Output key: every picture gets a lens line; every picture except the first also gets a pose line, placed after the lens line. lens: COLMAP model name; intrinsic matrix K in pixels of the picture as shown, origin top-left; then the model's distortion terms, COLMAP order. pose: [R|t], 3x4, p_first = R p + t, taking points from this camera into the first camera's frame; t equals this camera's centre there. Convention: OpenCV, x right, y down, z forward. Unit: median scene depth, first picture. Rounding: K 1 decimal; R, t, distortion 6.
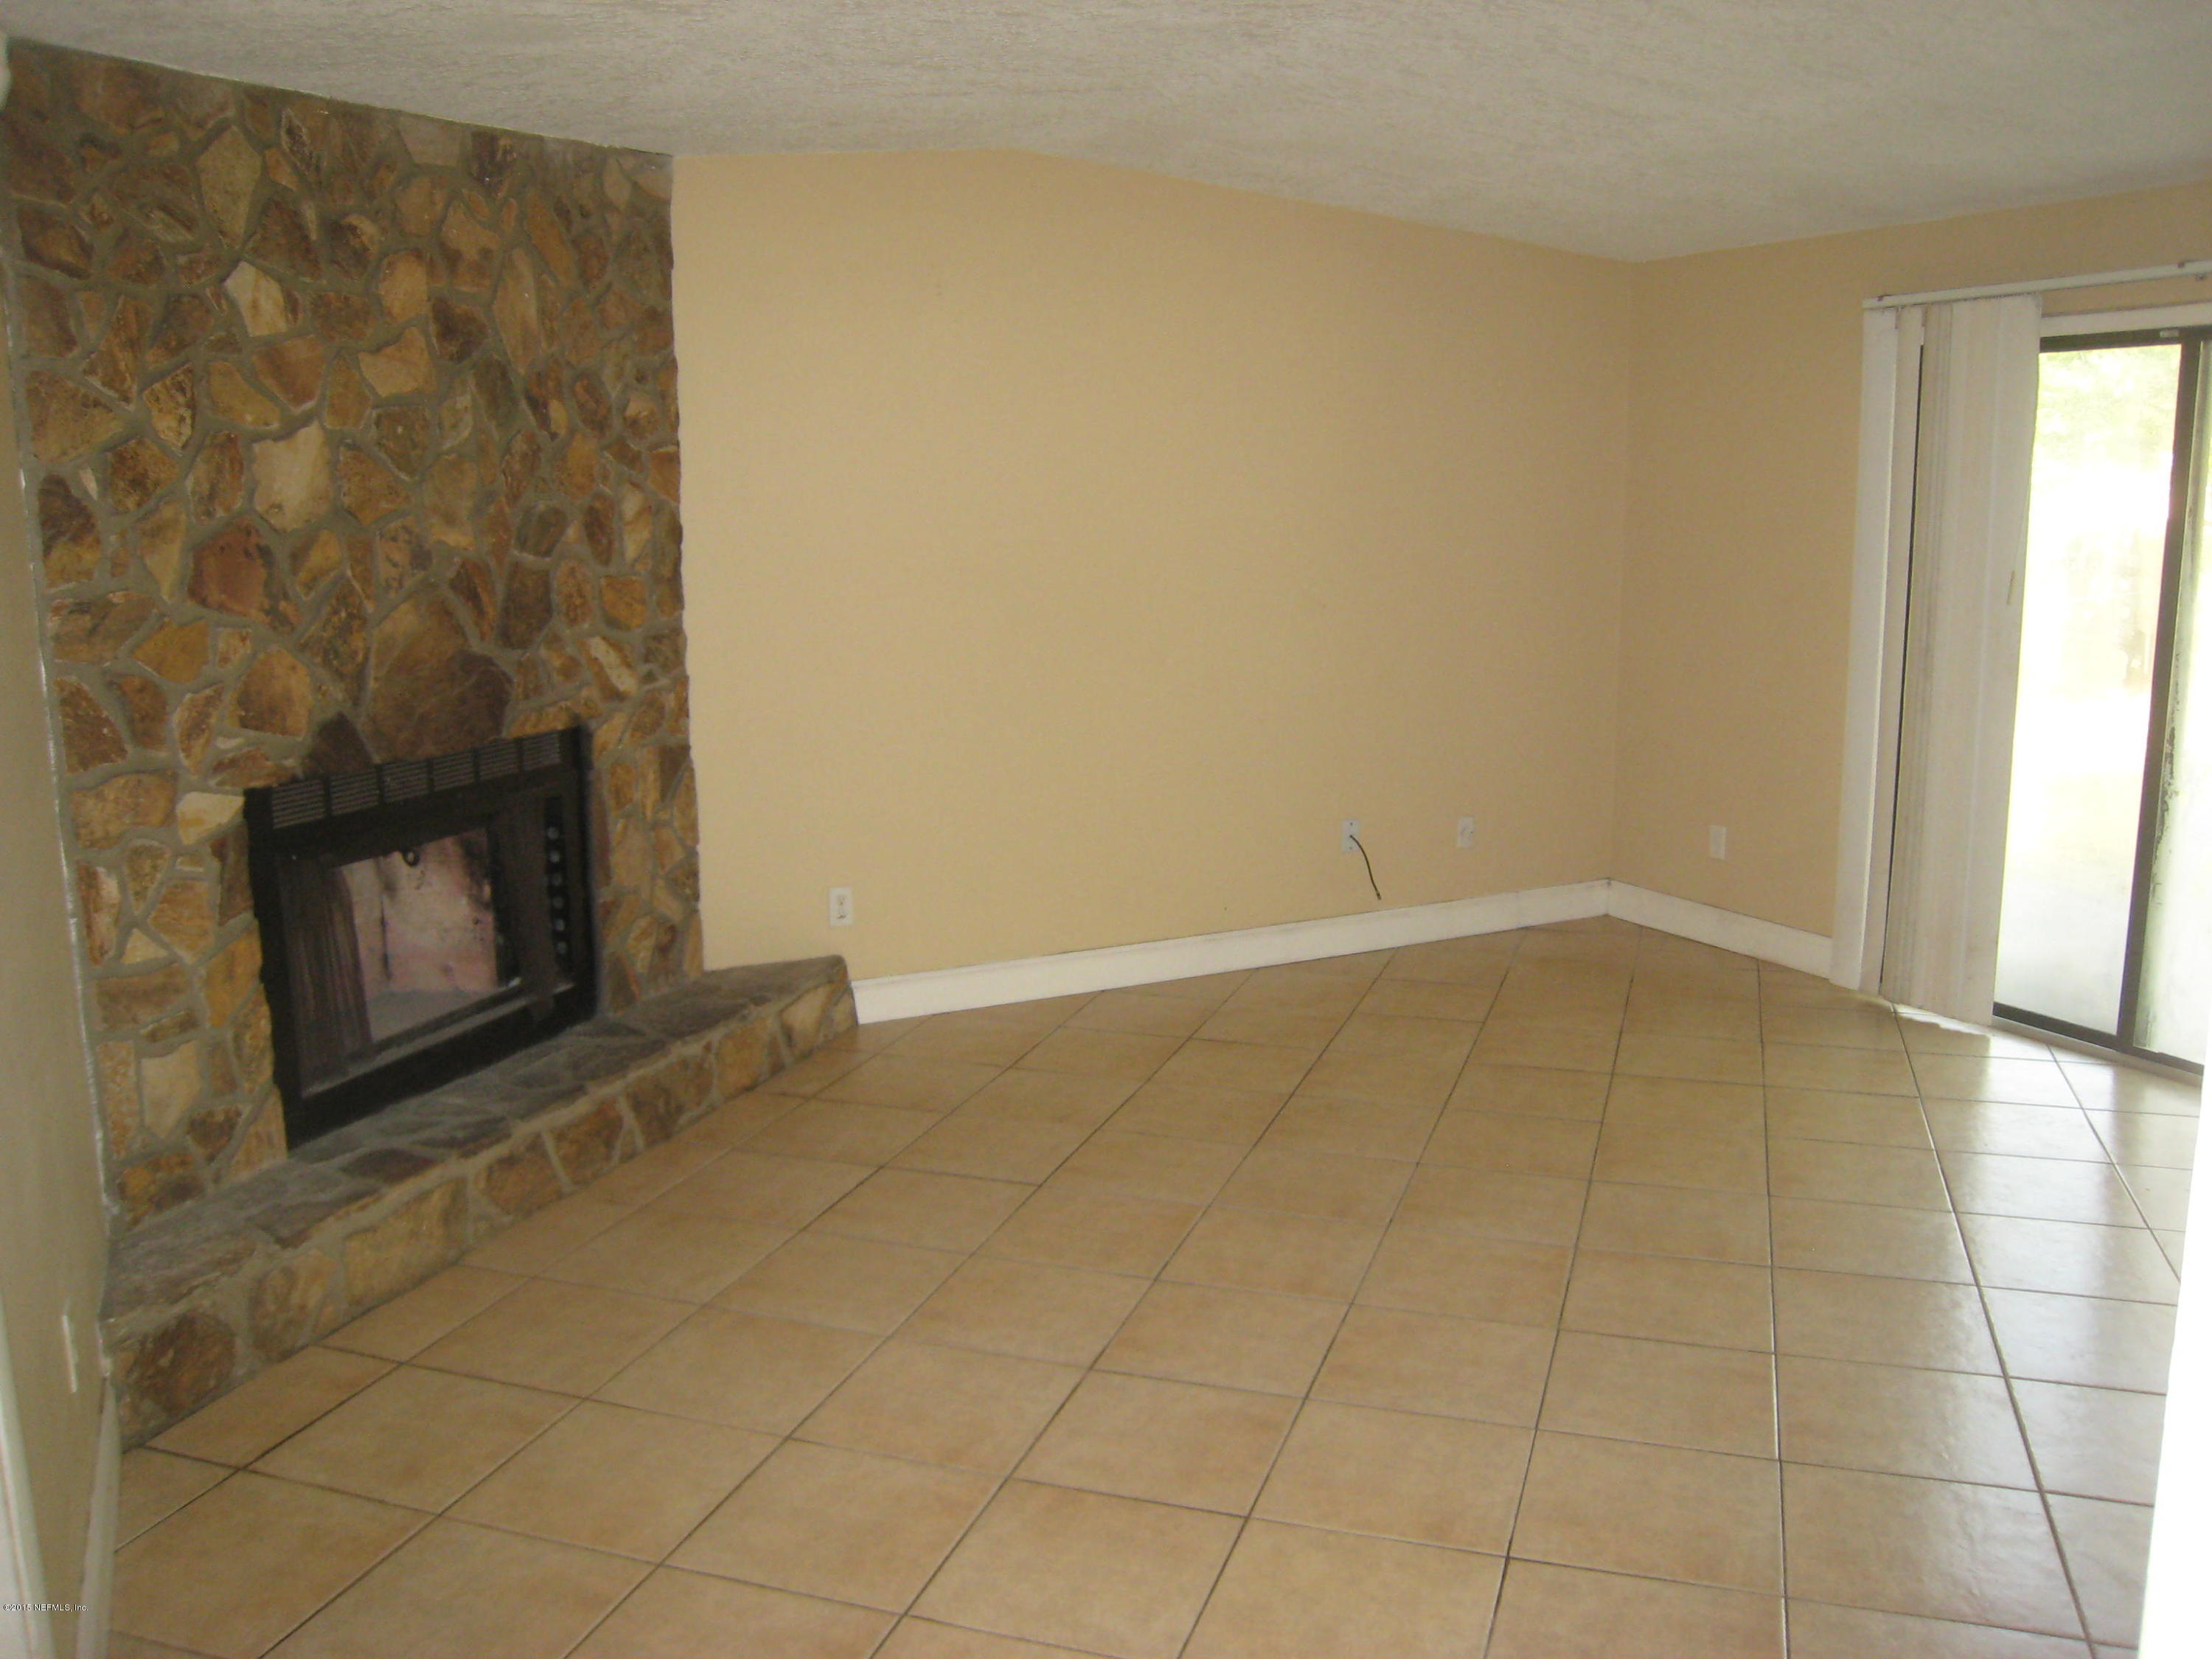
lens RADIAL K [[1815.5, 0, 1160.7], [0, 1815.5, 803.1], [0, 0, 1]] dist [-0.148854, 0.127030]
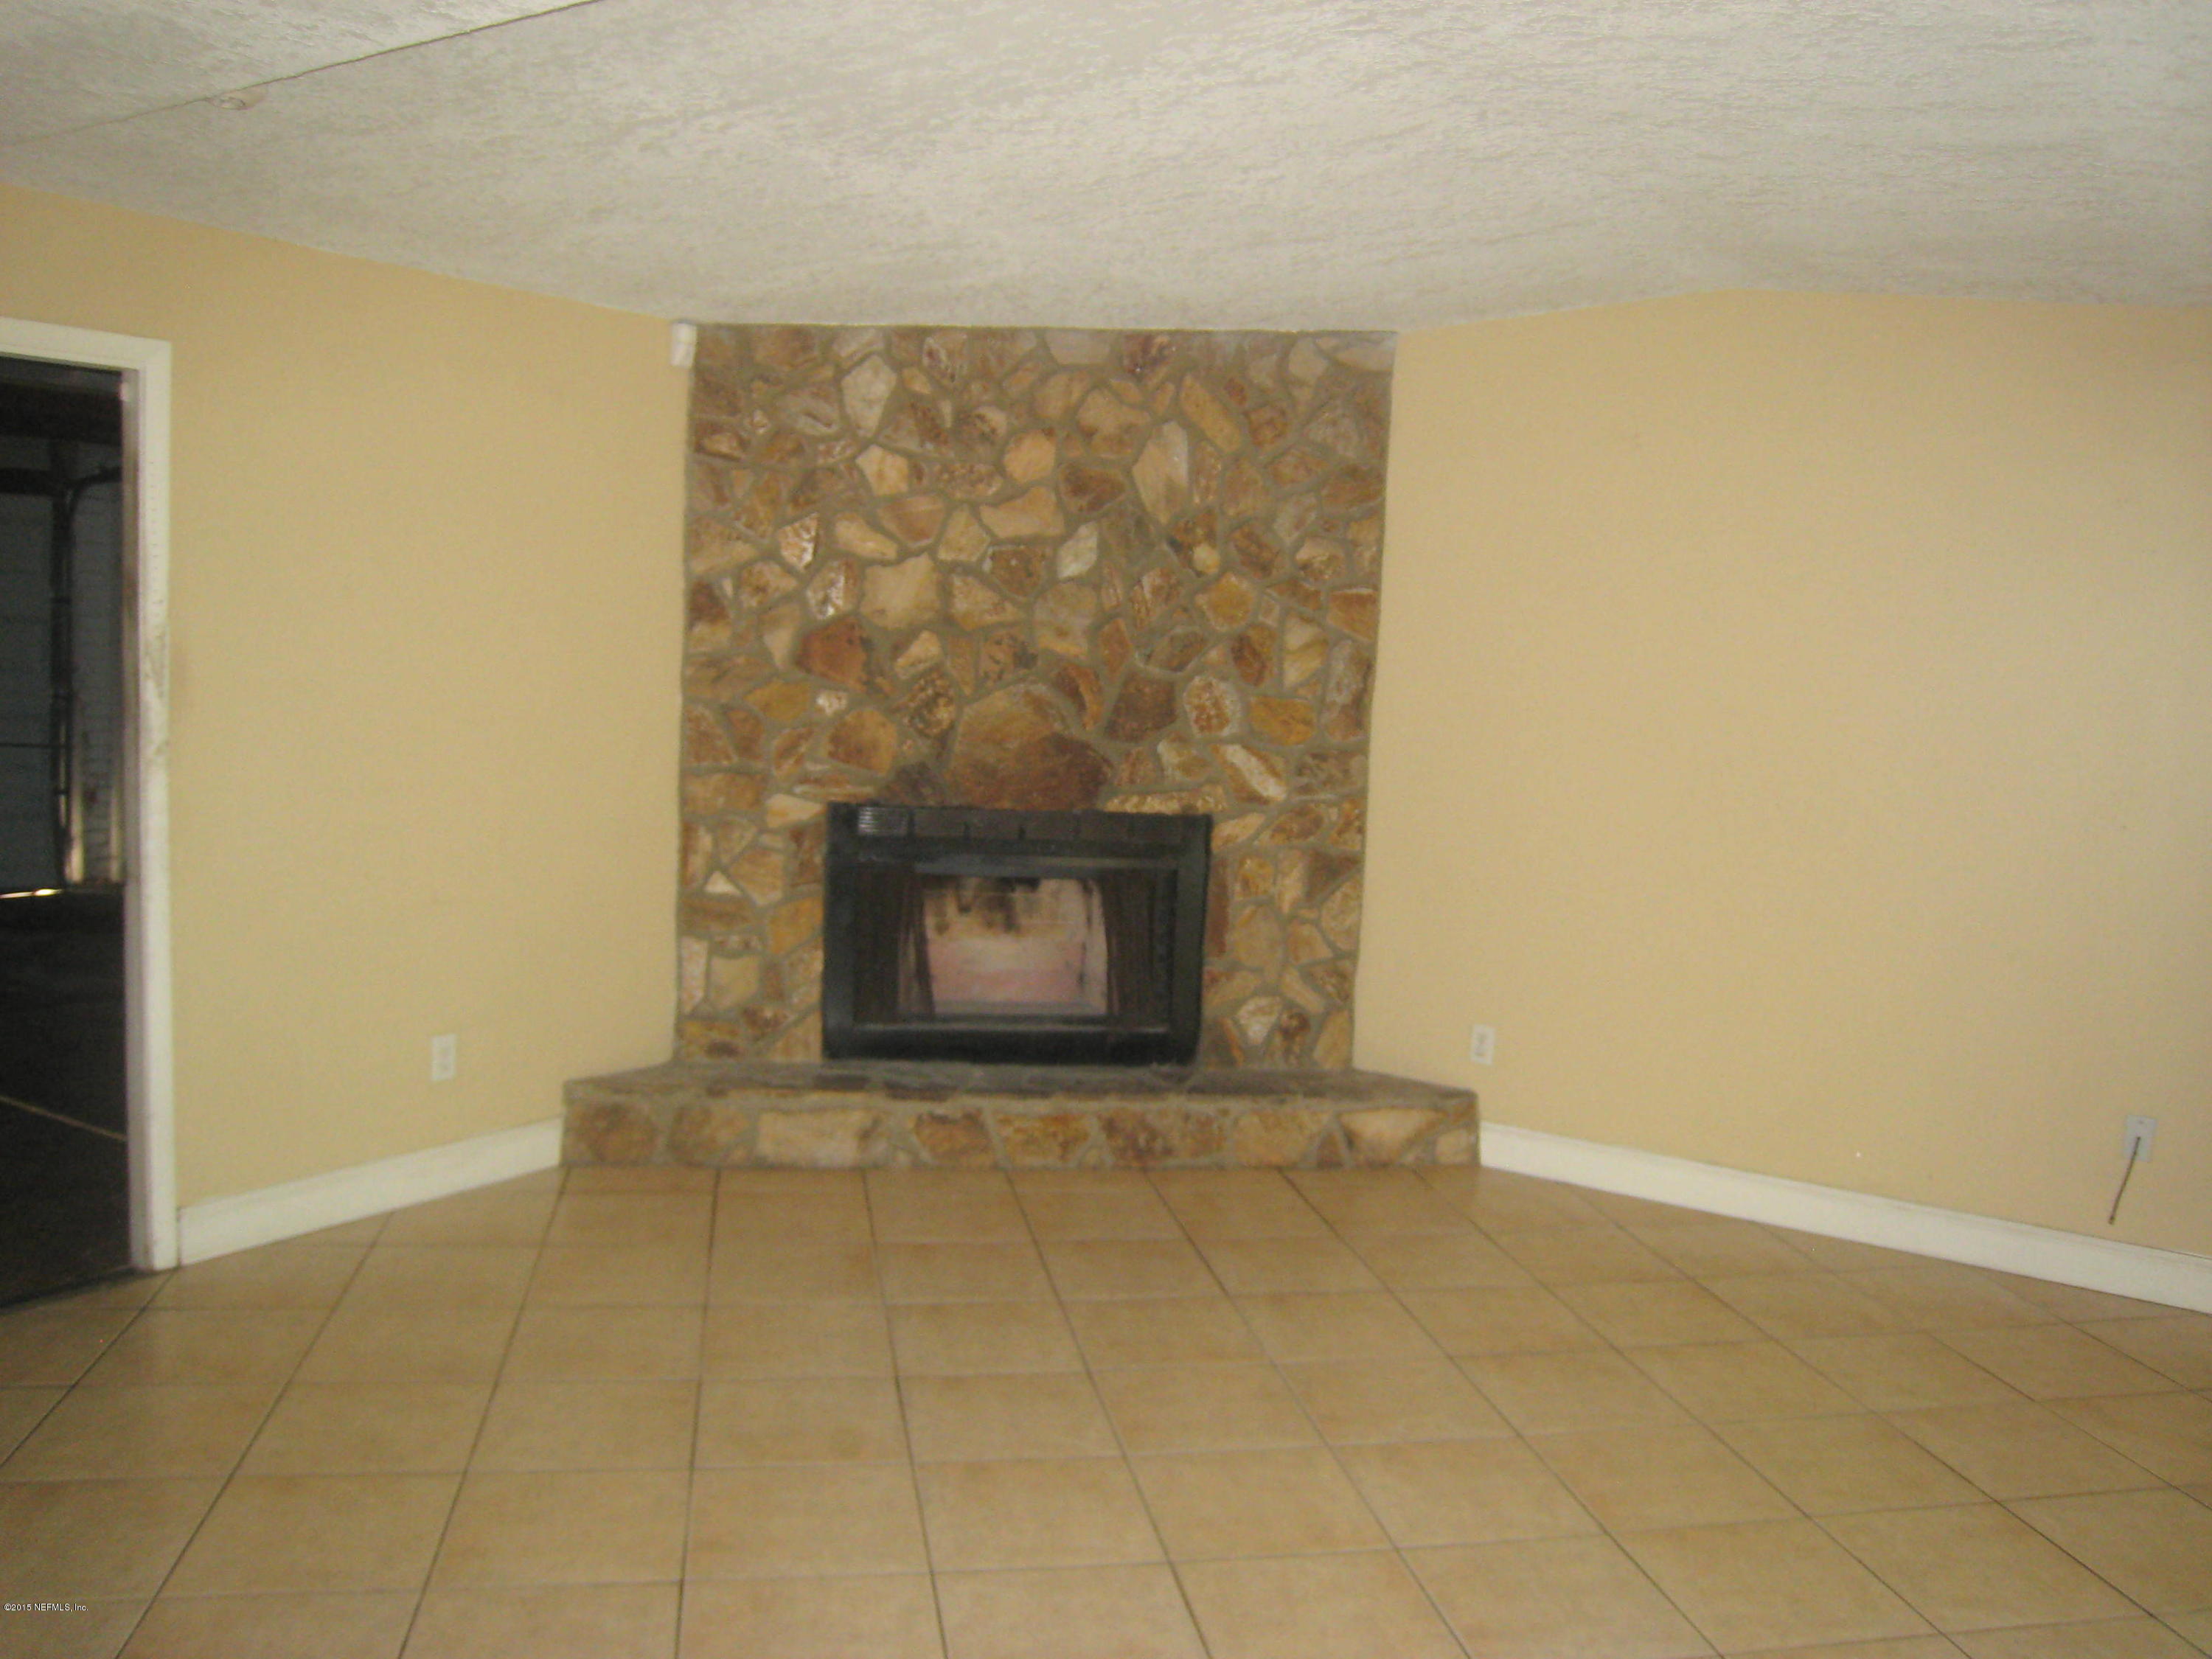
lens RADIAL K [[1815.5, 0, 1160.7], [0, 1815.5, 803.1], [0, 0, 1]] dist [-0.148854, 0.127030]
pose [[0.488477, 0.111890, -0.865373, 0.803070], [-0.199889, 0.979721, 0.013843, -0.072073], [0.849373, 0.166217, 0.500936, 0.426290]]
